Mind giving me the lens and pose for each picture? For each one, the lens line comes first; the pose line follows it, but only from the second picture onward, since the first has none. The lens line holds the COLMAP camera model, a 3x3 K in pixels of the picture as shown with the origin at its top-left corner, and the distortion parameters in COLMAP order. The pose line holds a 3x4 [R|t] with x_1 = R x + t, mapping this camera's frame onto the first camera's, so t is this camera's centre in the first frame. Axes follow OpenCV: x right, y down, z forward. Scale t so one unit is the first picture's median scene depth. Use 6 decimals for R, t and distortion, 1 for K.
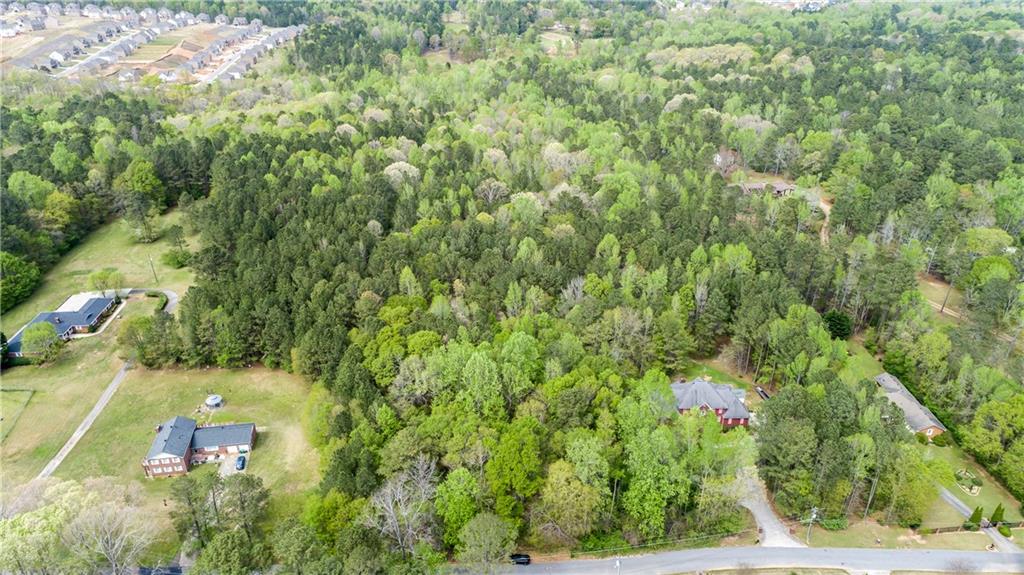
lens RADIAL K [[692.9, 0, 514.6], [0, 692.9, 288.8], [0, 0, 1]] dist [-0.003574, 0.005306]
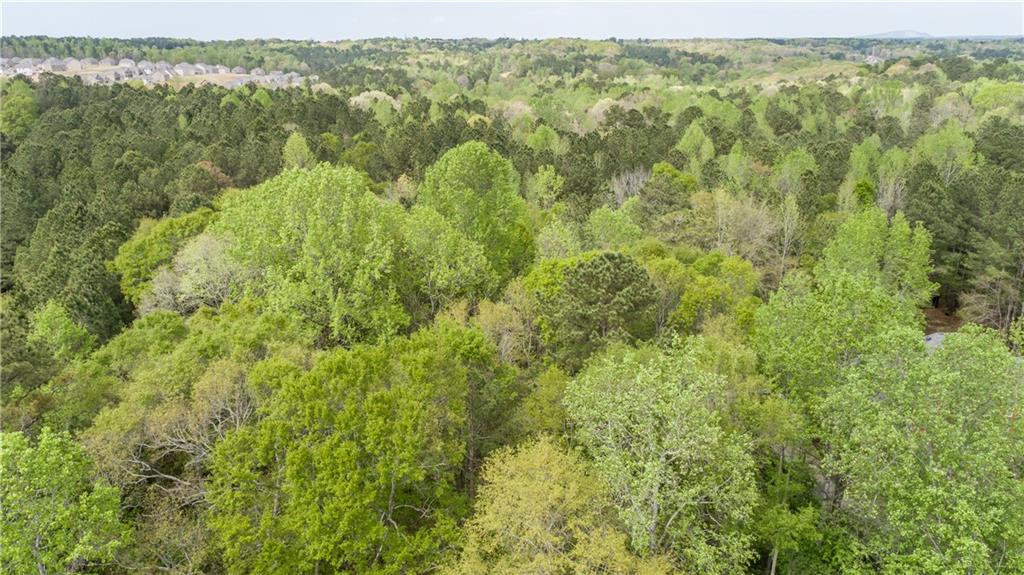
lens RADIAL K [[716.5, 0, 512.0], [0, 716.5, 287.5], [0, 0, 1]] dist [-0.007707, 0.002897]
pose [[0.995844, 0.017383, -0.089405, 0.050155], [-0.031032, 0.987643, -0.153616, 0.151598], [0.085630, 0.155752, 0.984078, 0.491084]]
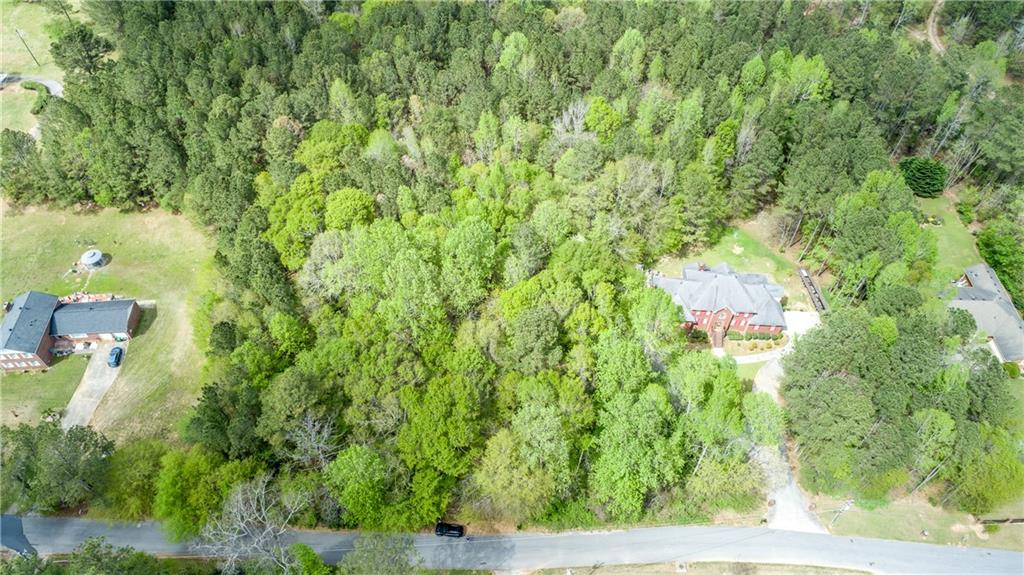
lens RADIAL K [[716.5, 0, 512.0], [0, 716.5, 287.5], [0, 0, 1]] dist [-0.007707, 0.002897]
pose [[0.997913, 0.053925, -0.035521, 0.060129], [-0.037580, 0.932338, 0.359631, -0.101672], [0.052510, -0.357545, 0.932418, 0.235034]]
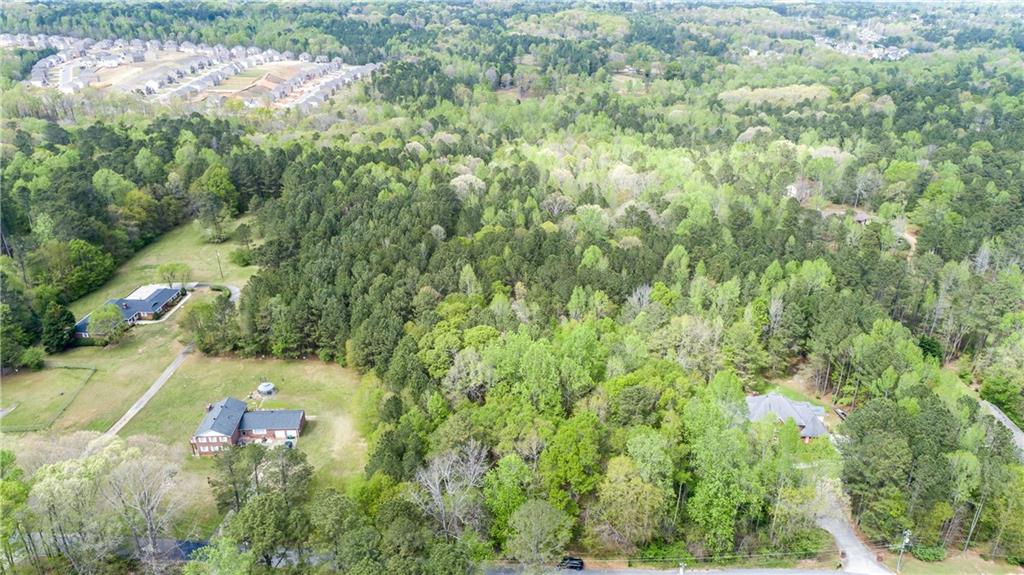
lens RADIAL K [[692.9, 0, 514.6], [0, 692.9, 288.8], [0, 0, 1]] dist [-0.003574, 0.005306]
pose [[0.995241, 0.044578, -0.086653, -0.003190], [-0.050461, 0.996480, -0.066938, 0.061751], [0.083364, 0.070992, 0.993987, 0.036185]]
